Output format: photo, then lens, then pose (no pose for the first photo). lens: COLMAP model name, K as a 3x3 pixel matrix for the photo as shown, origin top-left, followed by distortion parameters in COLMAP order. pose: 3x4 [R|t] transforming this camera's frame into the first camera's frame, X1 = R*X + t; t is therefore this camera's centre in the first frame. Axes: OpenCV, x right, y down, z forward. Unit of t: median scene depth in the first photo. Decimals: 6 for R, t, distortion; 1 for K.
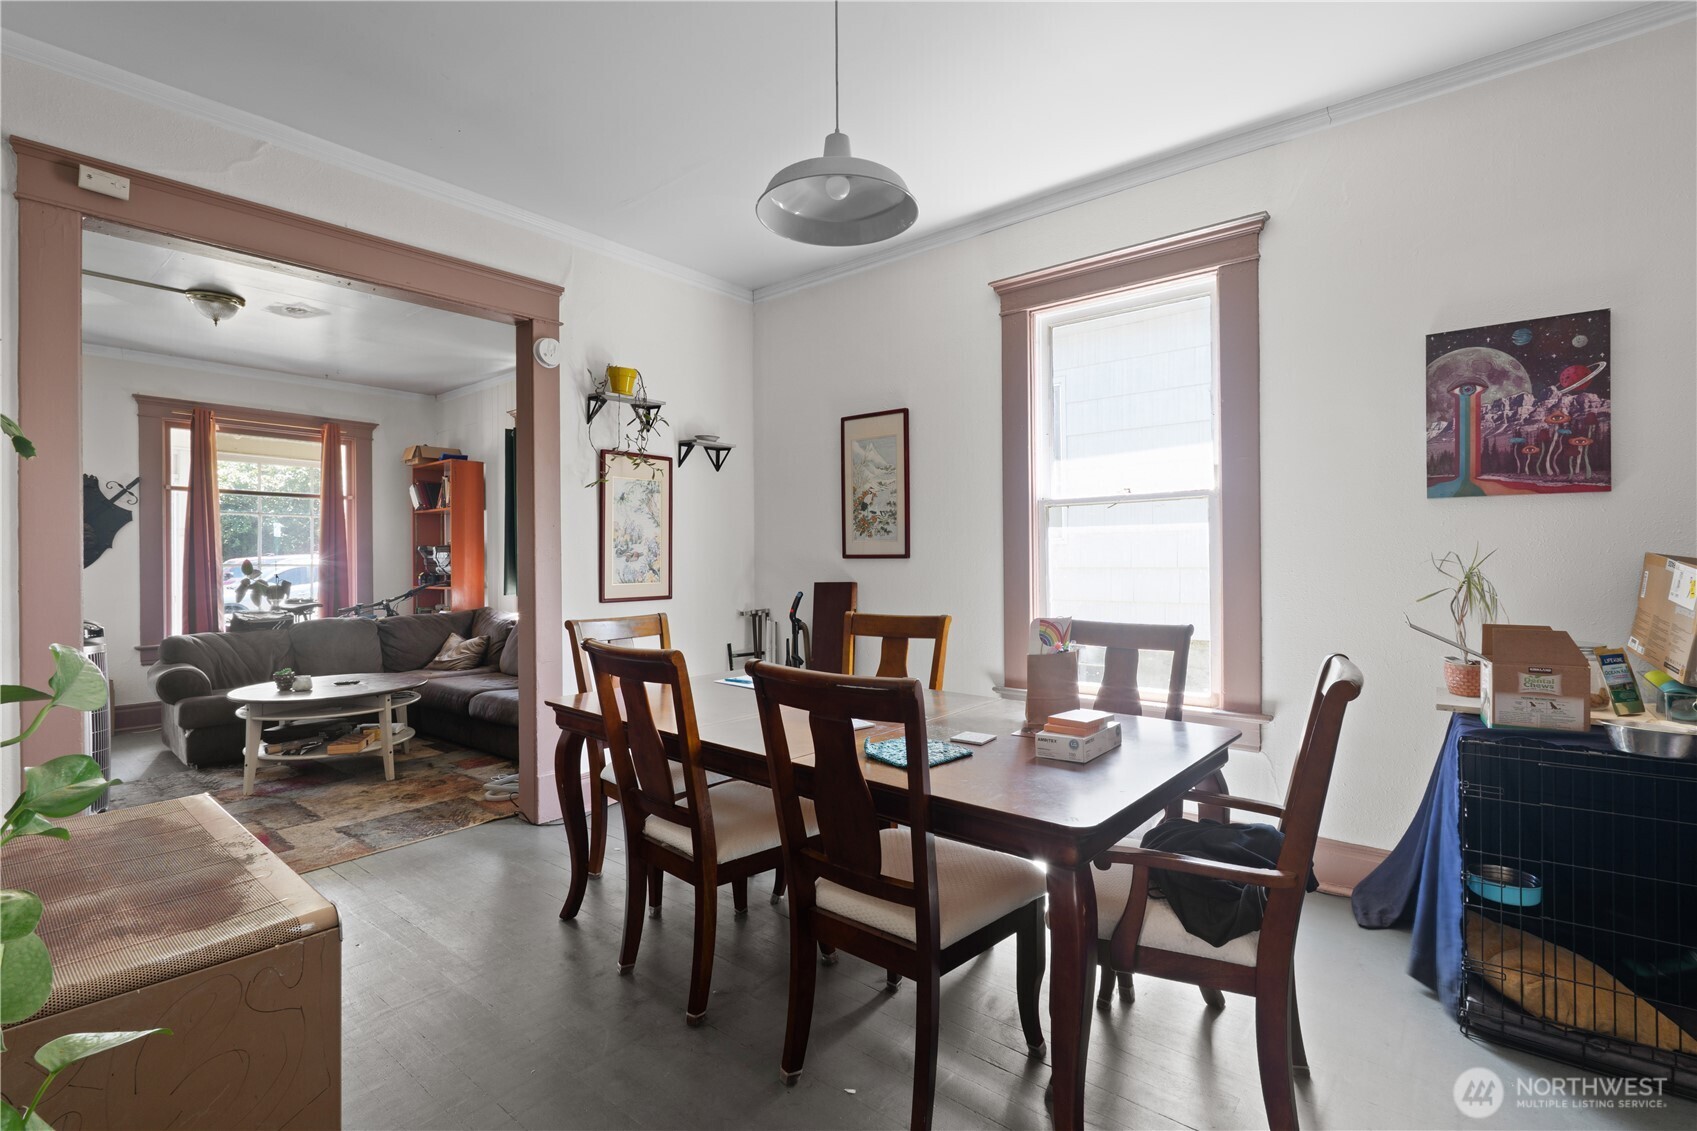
lens RADIAL K [[773.0, 0, 855.5], [0, 773.0, 572.1], [0, 0, 1]] dist [-0.013581, 0.001169]
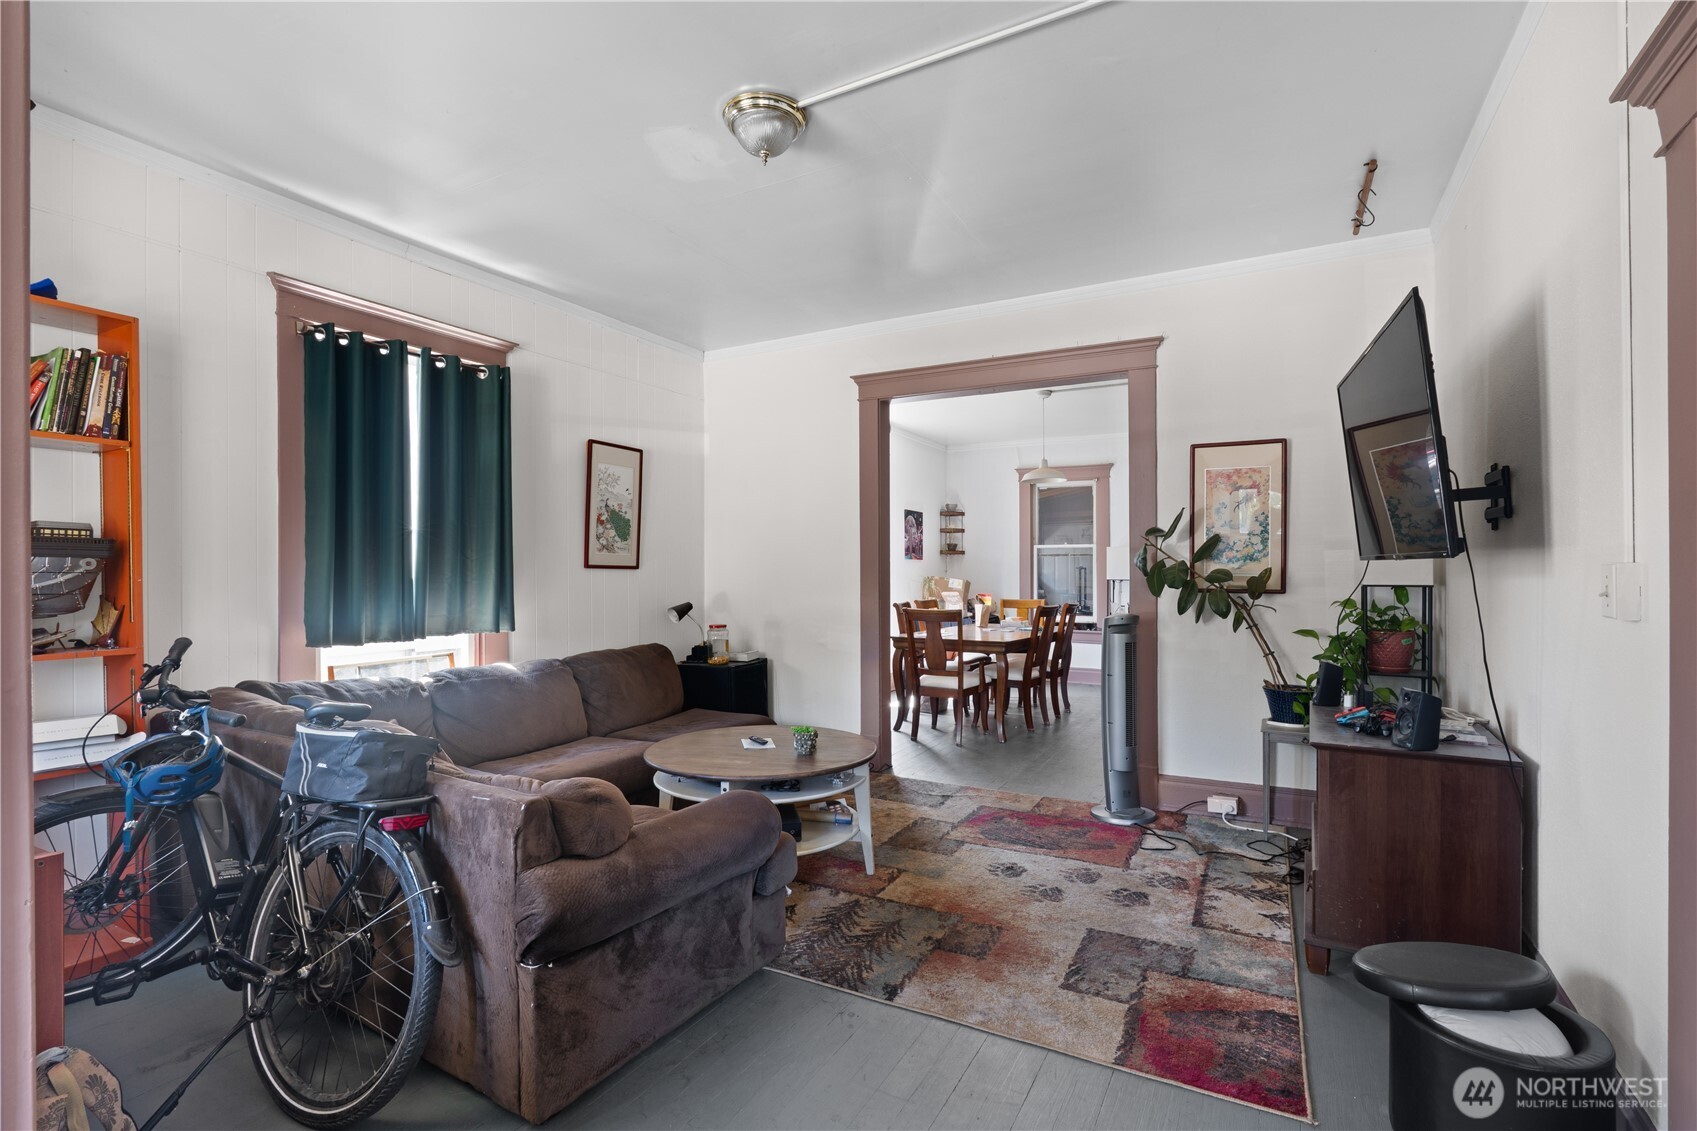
lens RADIAL K [[773.0, 0, 854.7], [0, 773.0, 570.5], [0, 0, 1]] dist [-0.013581, 0.001169]
pose [[-0.190462, 0.002170, 0.981692, -1.730263], [-0.005149, 0.999982, -0.003210, -0.020939], [-0.981681, -0.005666, -0.190447, 1.290105]]
